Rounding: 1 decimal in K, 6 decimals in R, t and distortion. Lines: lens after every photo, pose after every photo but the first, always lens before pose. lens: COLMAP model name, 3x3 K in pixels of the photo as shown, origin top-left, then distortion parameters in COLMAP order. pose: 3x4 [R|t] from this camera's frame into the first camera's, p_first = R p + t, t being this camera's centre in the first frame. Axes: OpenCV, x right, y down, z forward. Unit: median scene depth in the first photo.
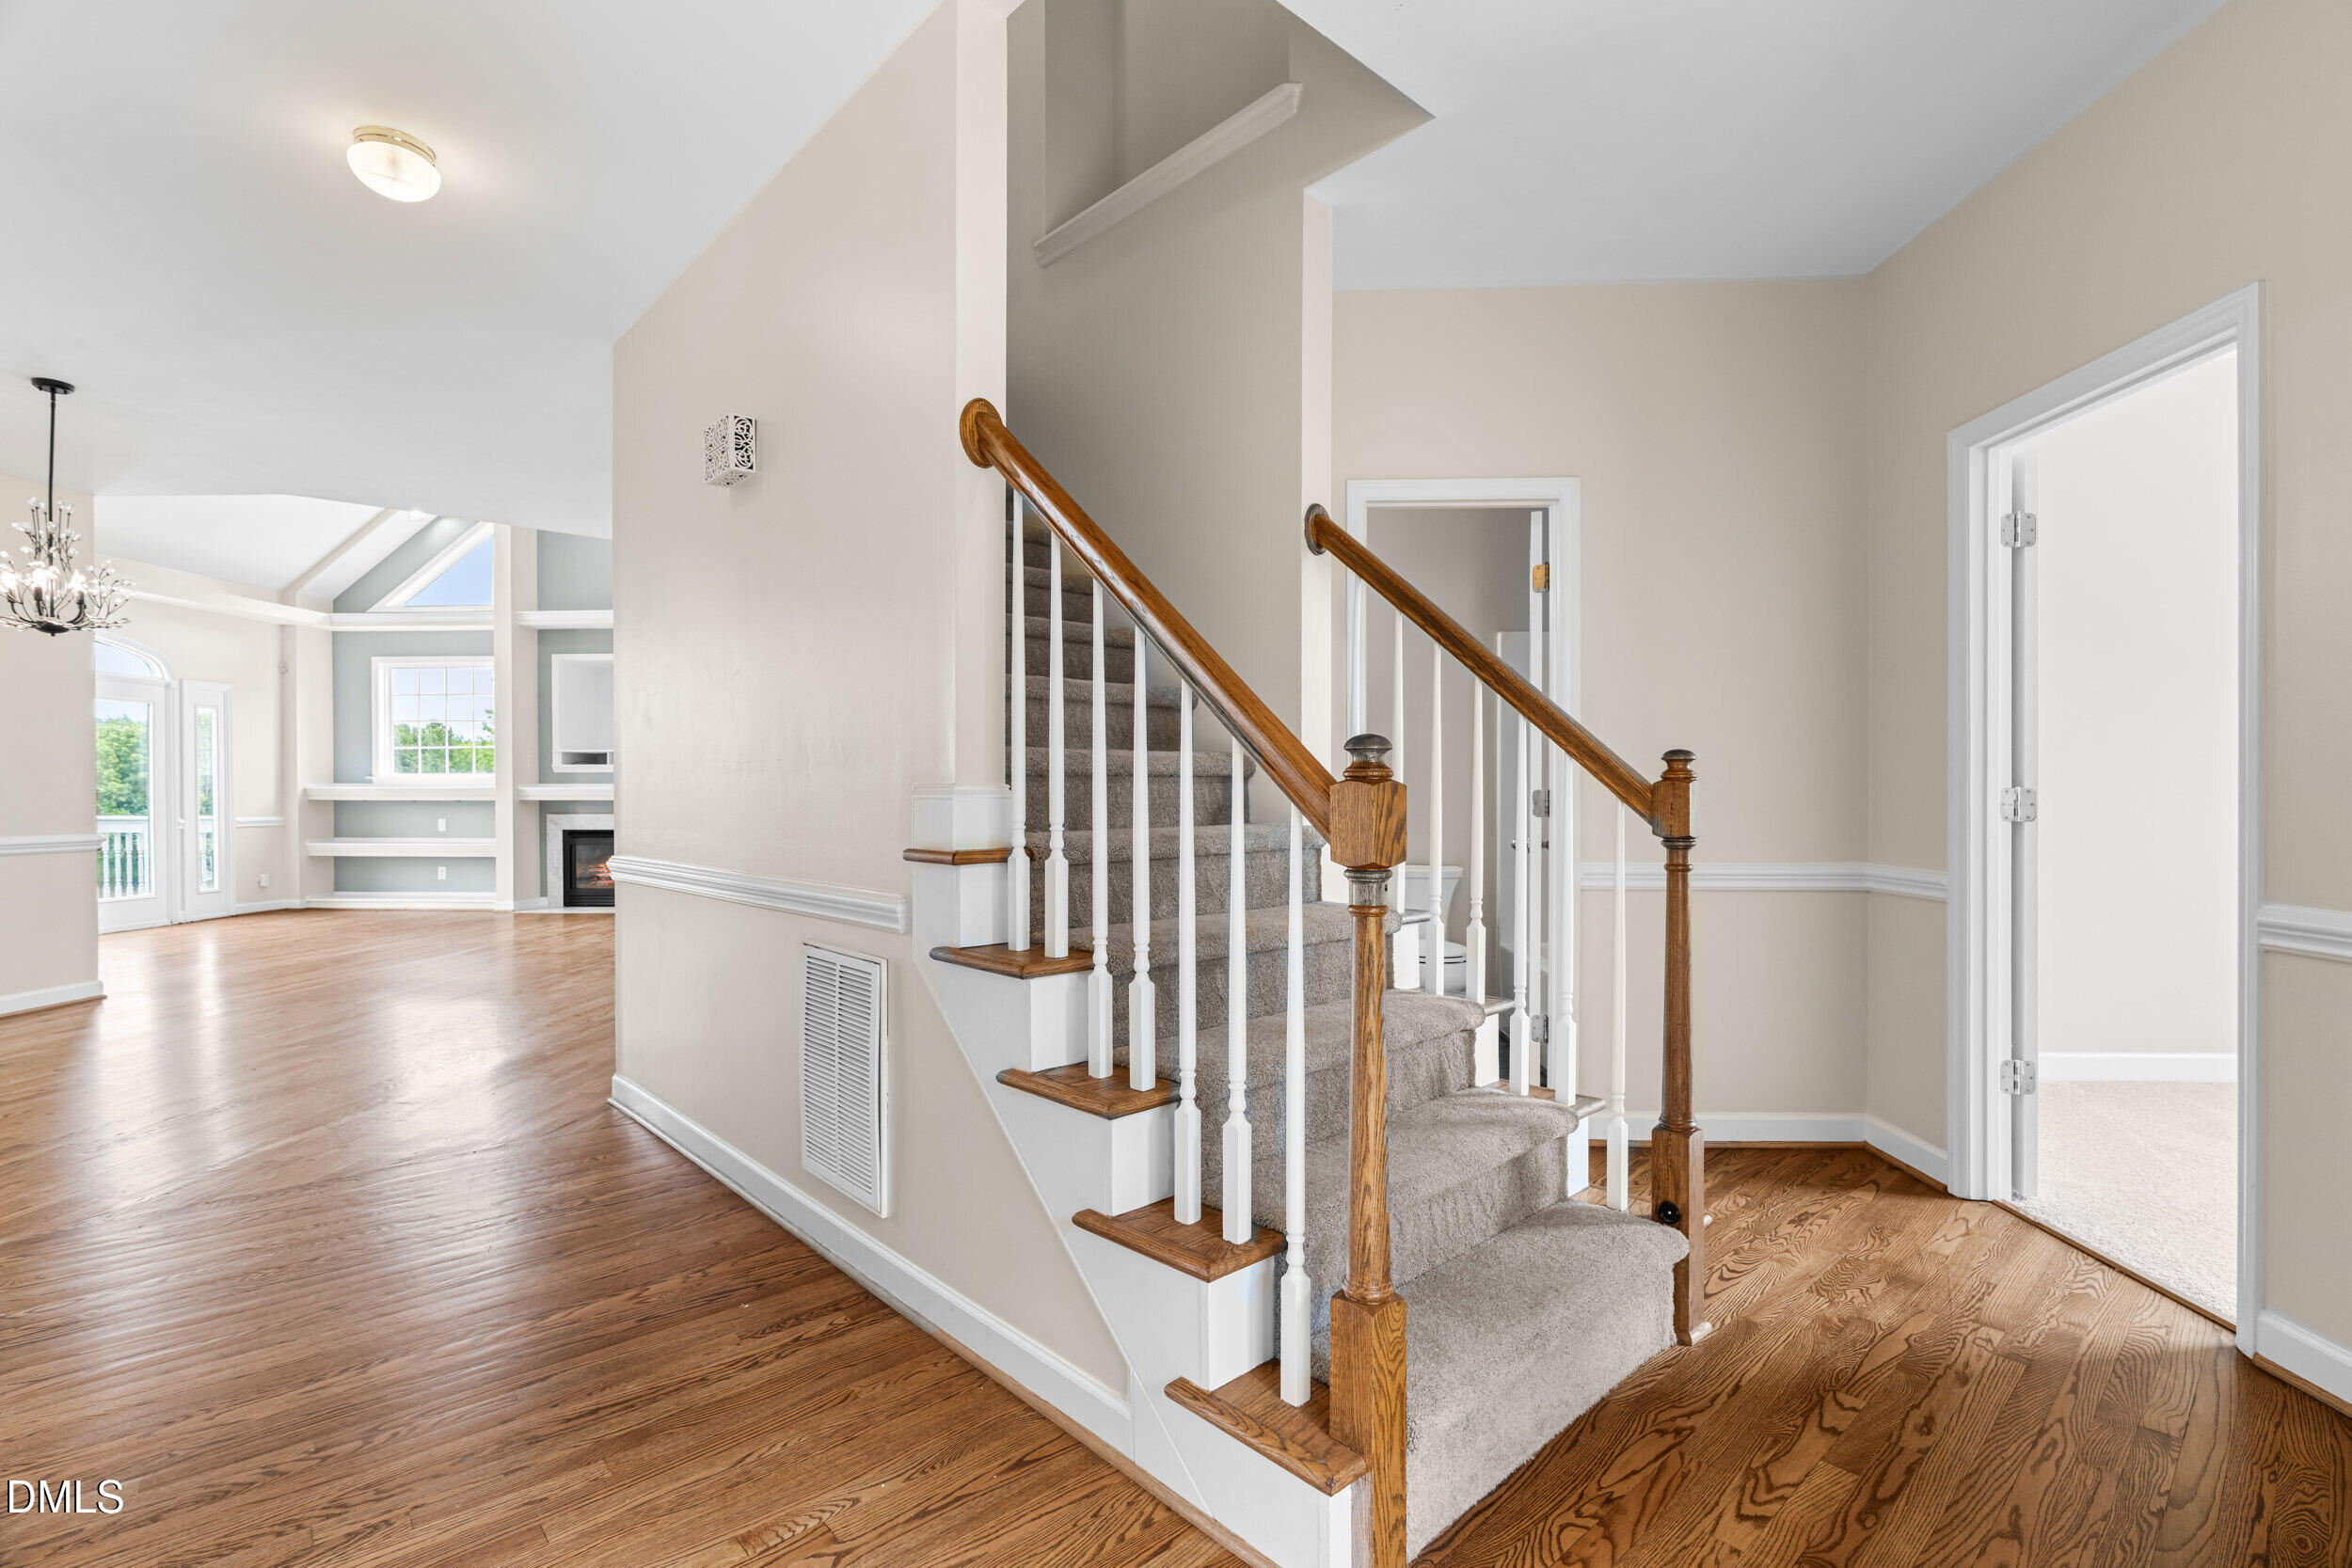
lens RADIAL K [[1069.9, 0, 1171.8], [0, 1069.9, 794.0], [0, 0, 1]] dist [-0.010647, 0.003041]
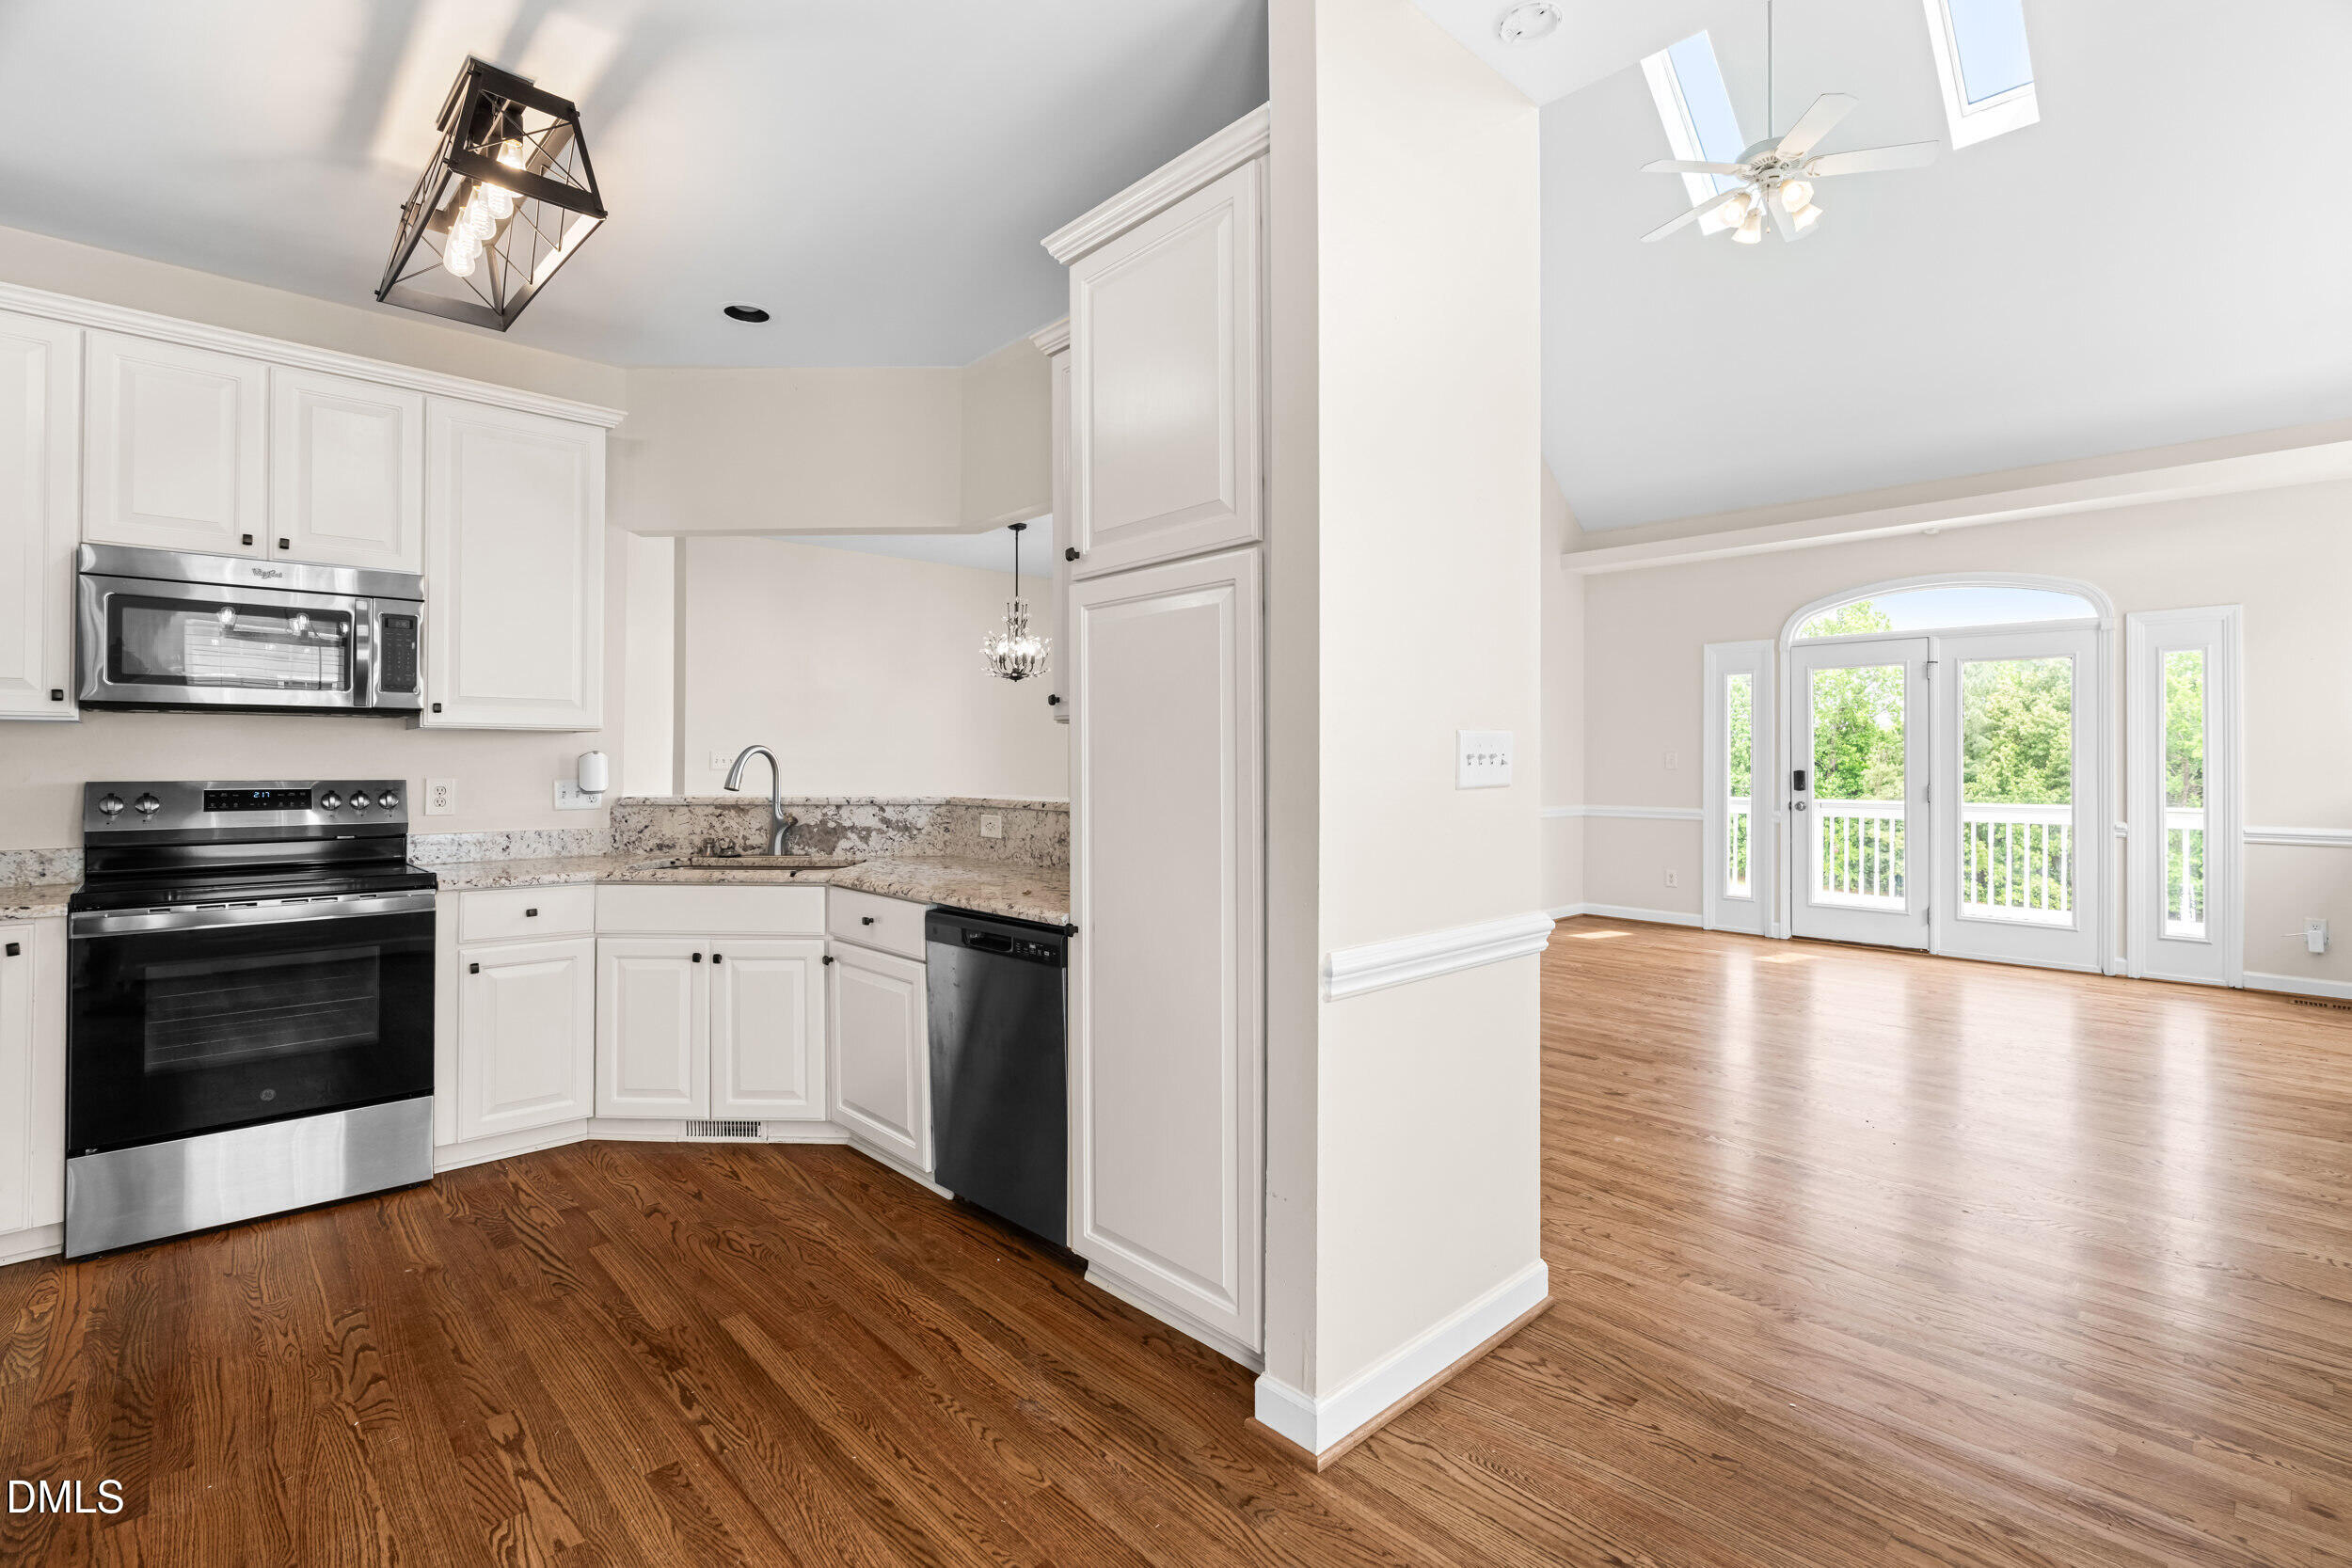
lens RADIAL K [[1069.9, 0, 1179.3], [0, 1069.9, 763.3], [0, 0, 1]] dist [-0.010647, 0.003041]
pose [[-0.702802, 0.003552, -0.711377, -0.029130], [-0.001713, 0.999976, 0.006686, -0.014687], [0.711383, 0.005917, -0.702779, 0.932209]]
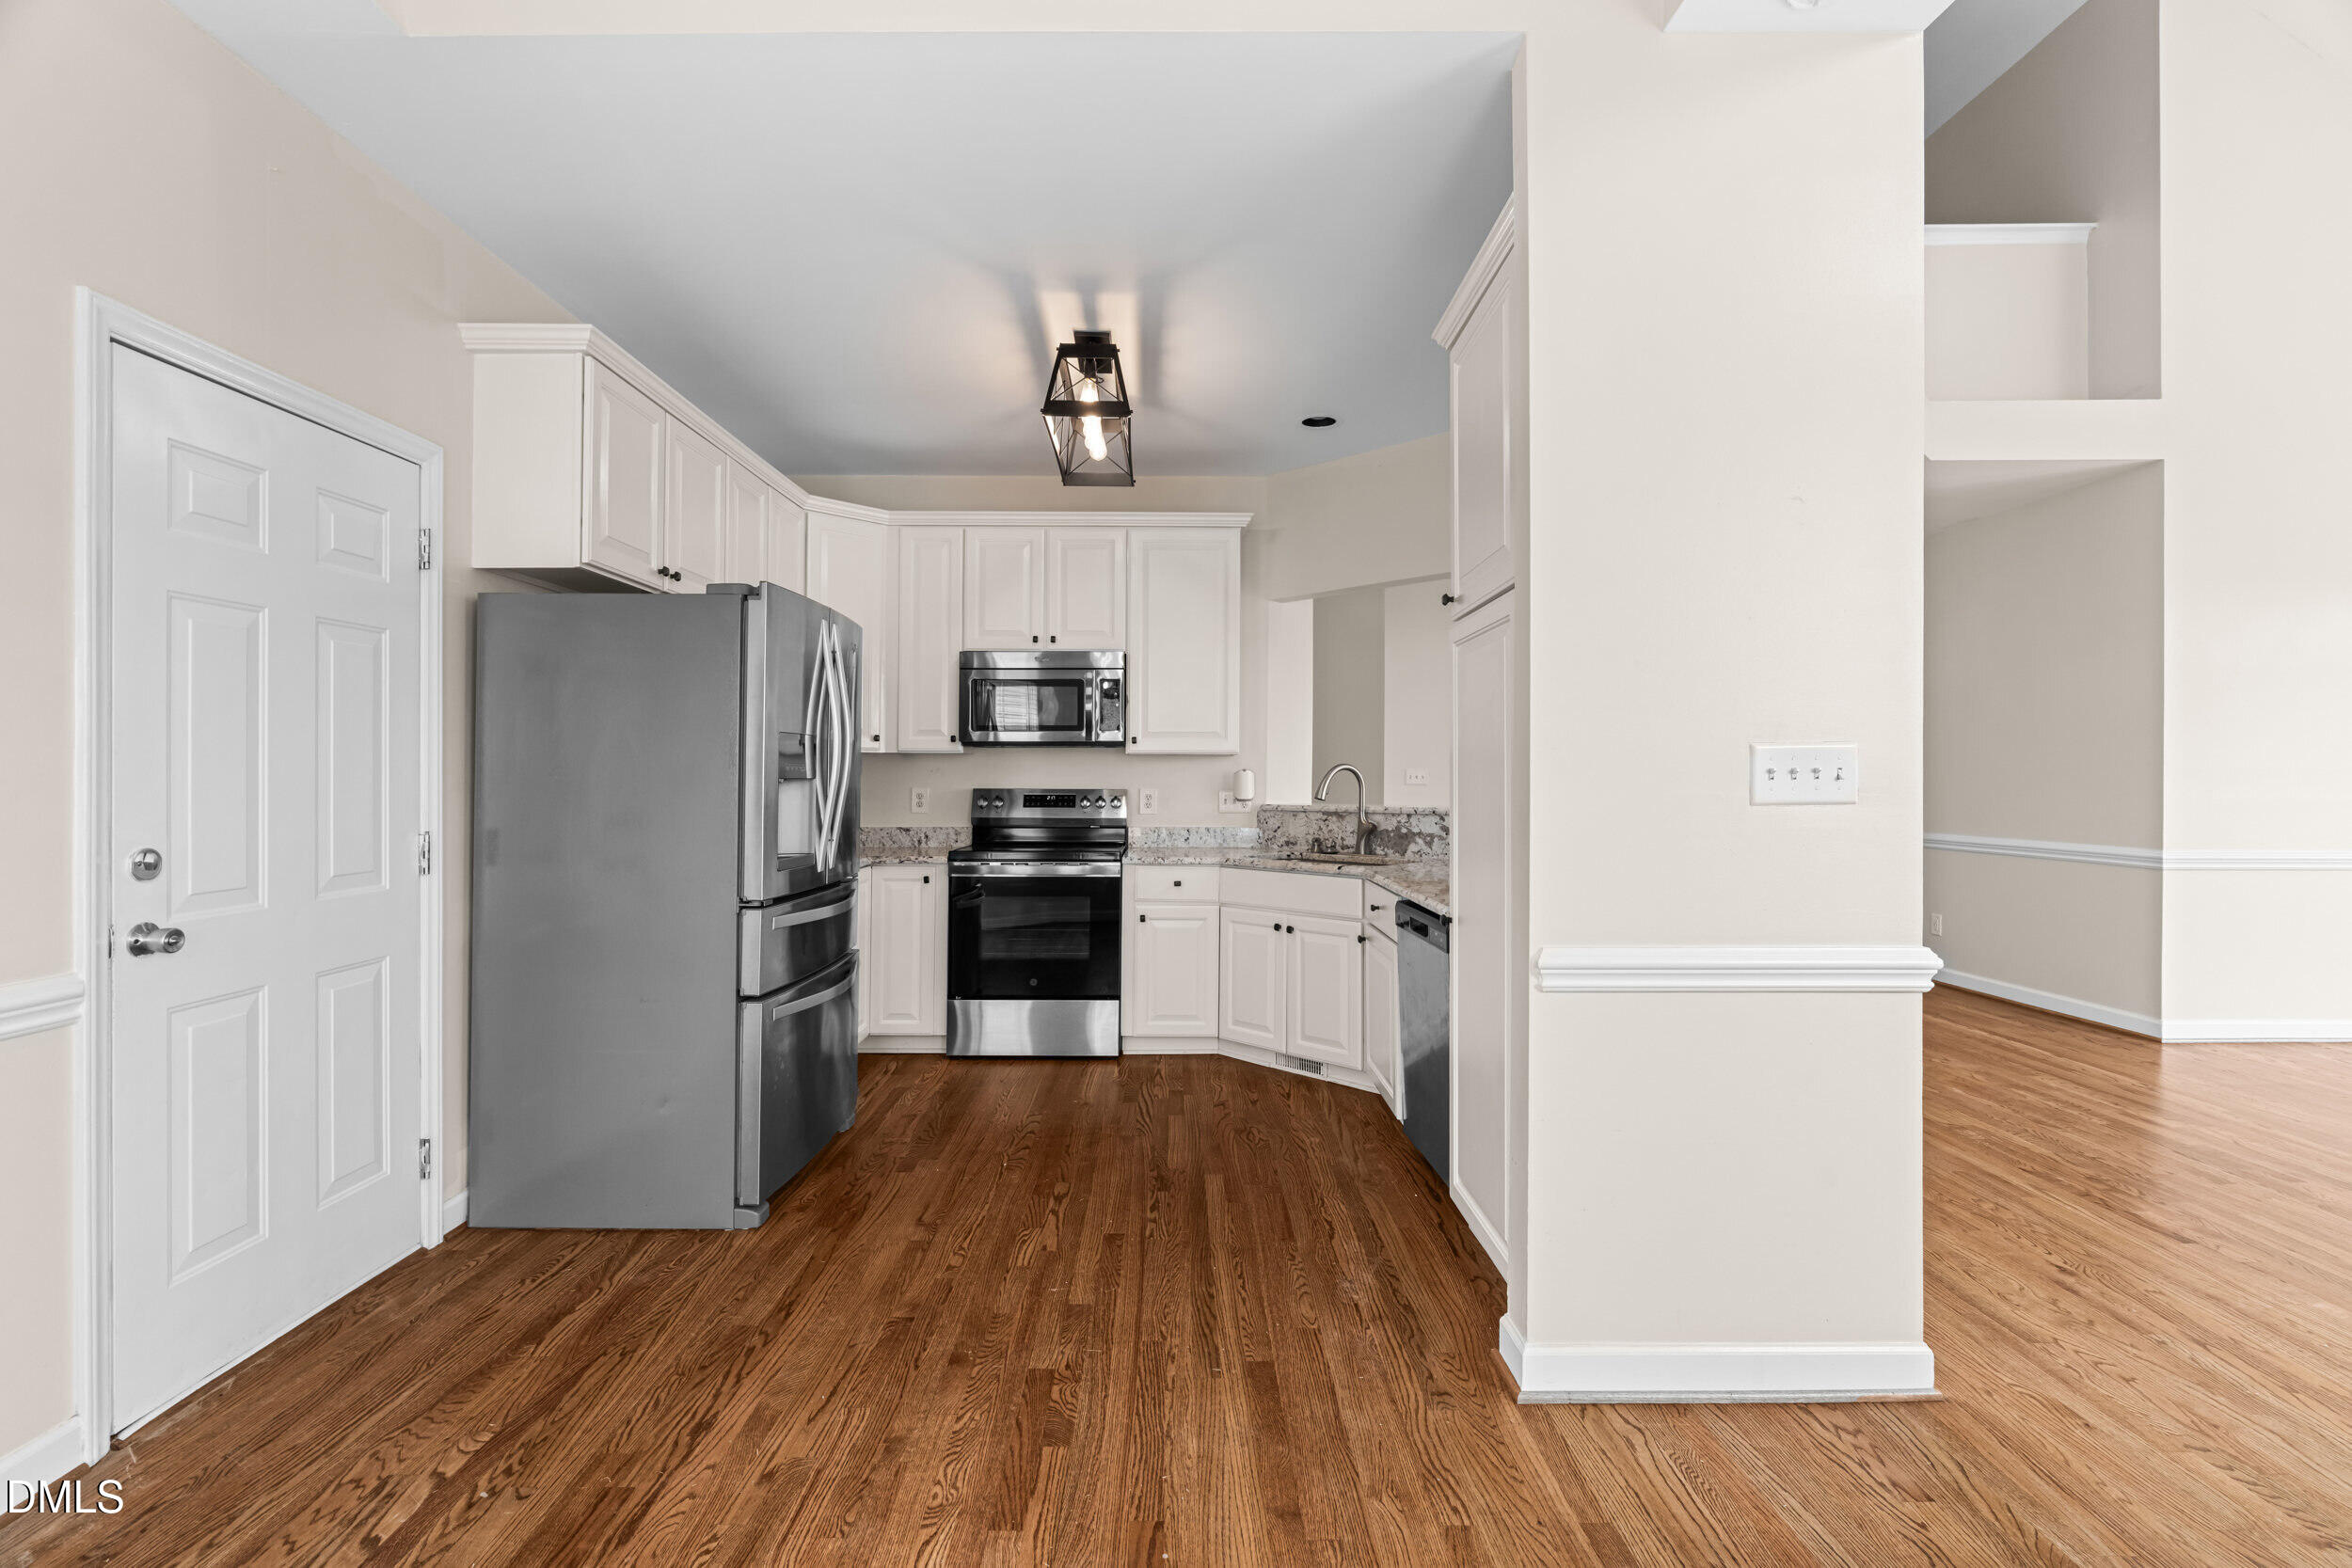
lens RADIAL K [[1069.9, 0, 1185.3], [0, 1069.9, 788.8], [0, 0, 1]] dist [-0.010647, 0.003041]
pose [[-0.998697, 0.000426, -0.051029, -0.098707], [-0.000319, 0.999894, 0.014575, -0.014247], [0.051030, 0.014572, -0.998591, 1.020848]]
